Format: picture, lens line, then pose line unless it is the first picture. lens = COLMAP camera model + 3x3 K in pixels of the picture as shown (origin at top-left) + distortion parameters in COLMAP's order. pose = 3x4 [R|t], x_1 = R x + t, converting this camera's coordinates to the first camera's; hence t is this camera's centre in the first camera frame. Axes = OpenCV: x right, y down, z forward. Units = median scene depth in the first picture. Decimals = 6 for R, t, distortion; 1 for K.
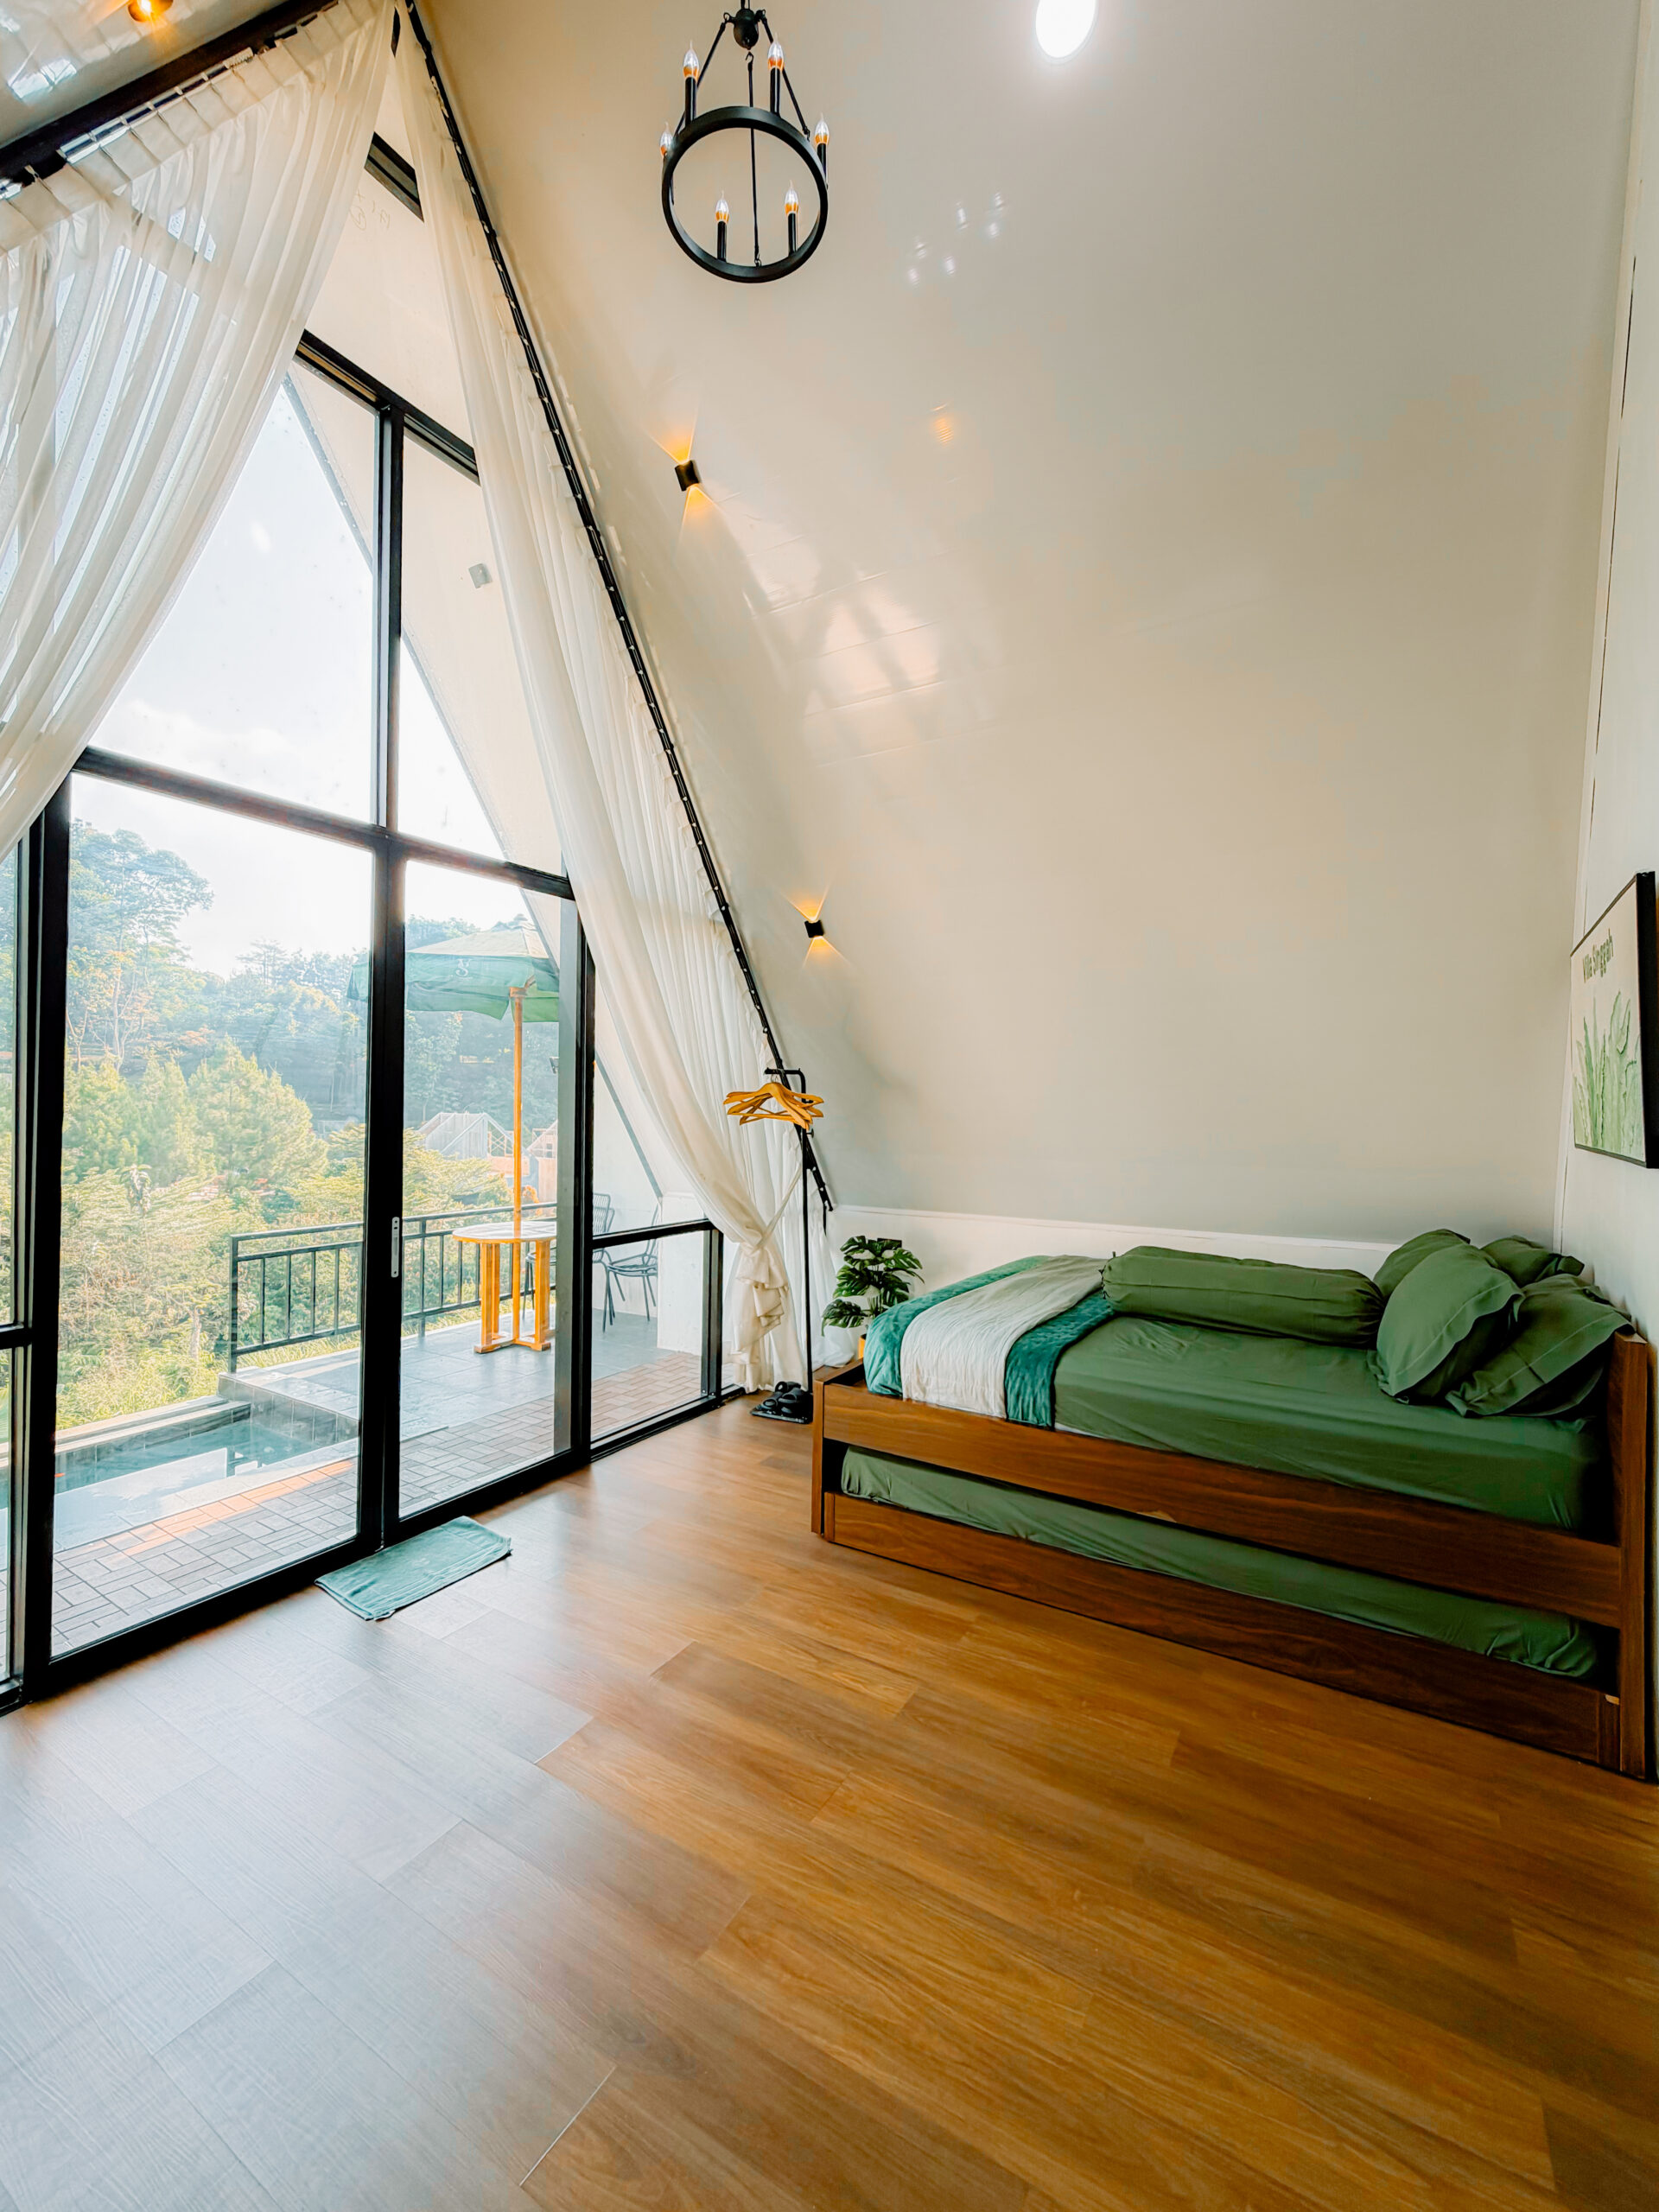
lens RADIAL K [[913.9, 0, 829.5], [0, 913.9, 1106.0], [0, 0, 1]] dist [0.002998, 0.000238]
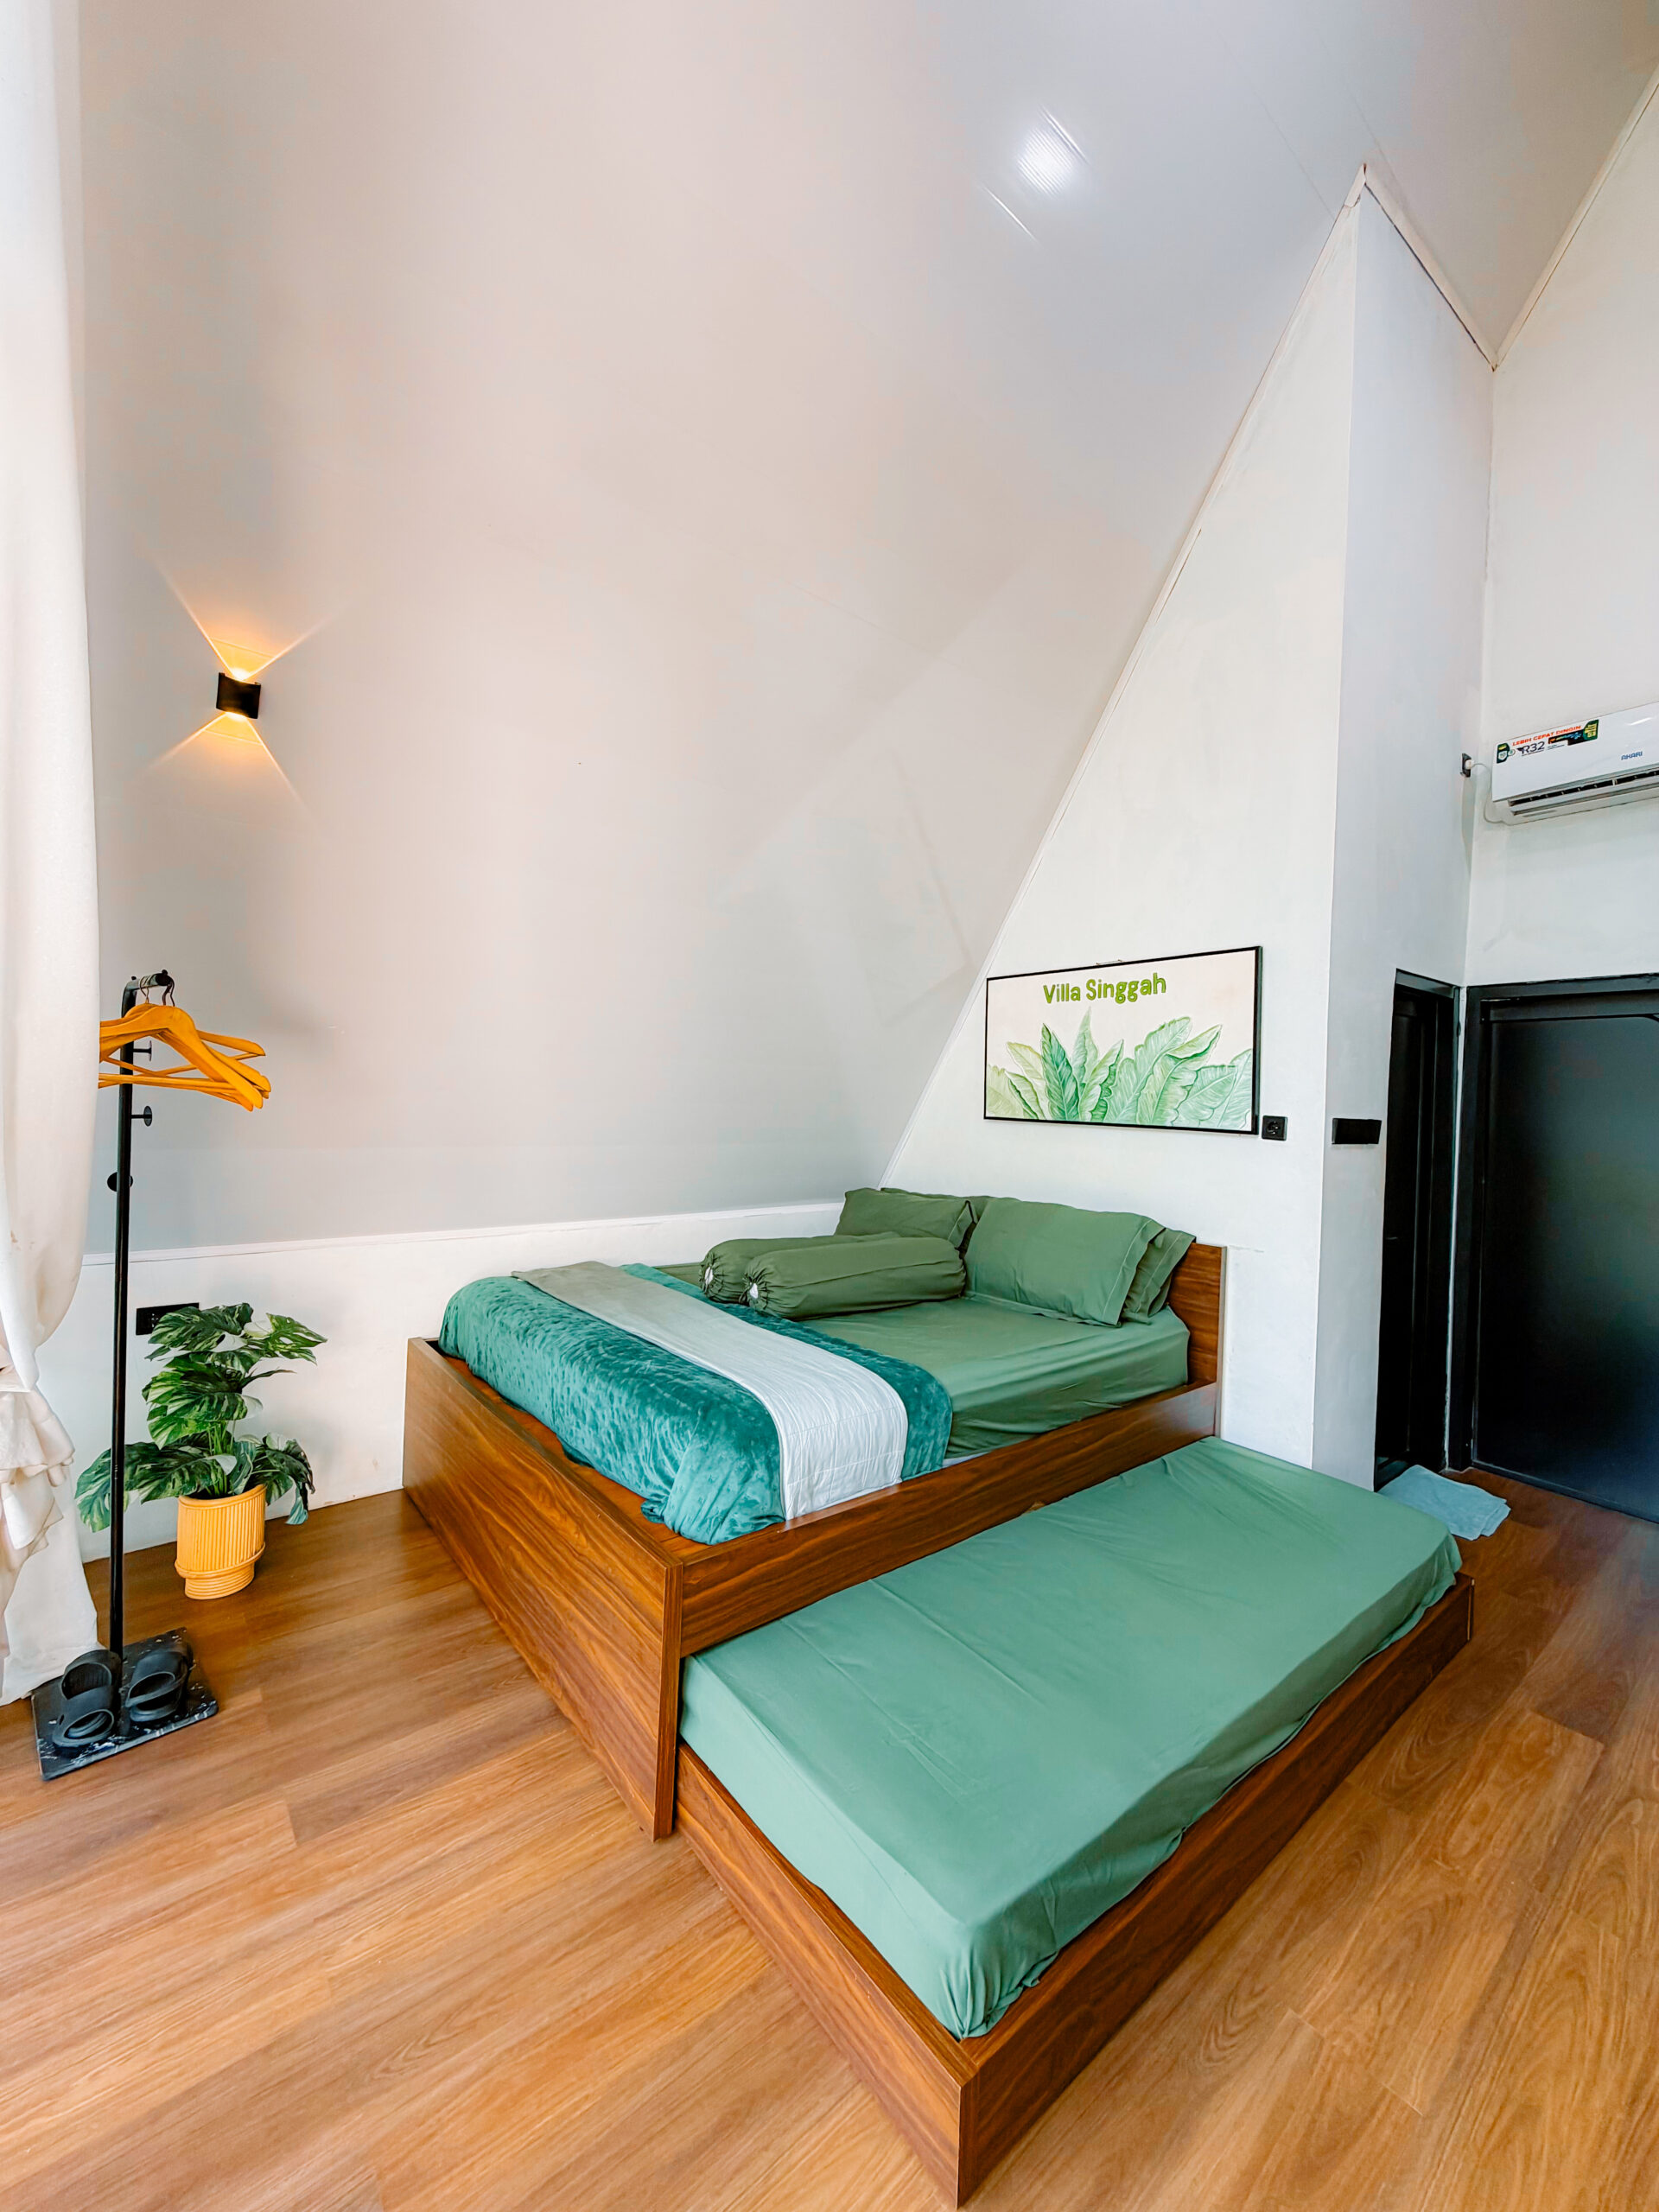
lens RADIAL K [[884.8, 0, 826.1], [0, 884.8, 1103.5], [0, 0, 1]] dist [0.000857, 0.000144]
pose [[0.335495, -0.006651, 0.942018, -0.503586], [-0.027549, 0.999478, 0.016868, 0.008386], [-0.941639, -0.031611, 0.335137, 0.764691]]
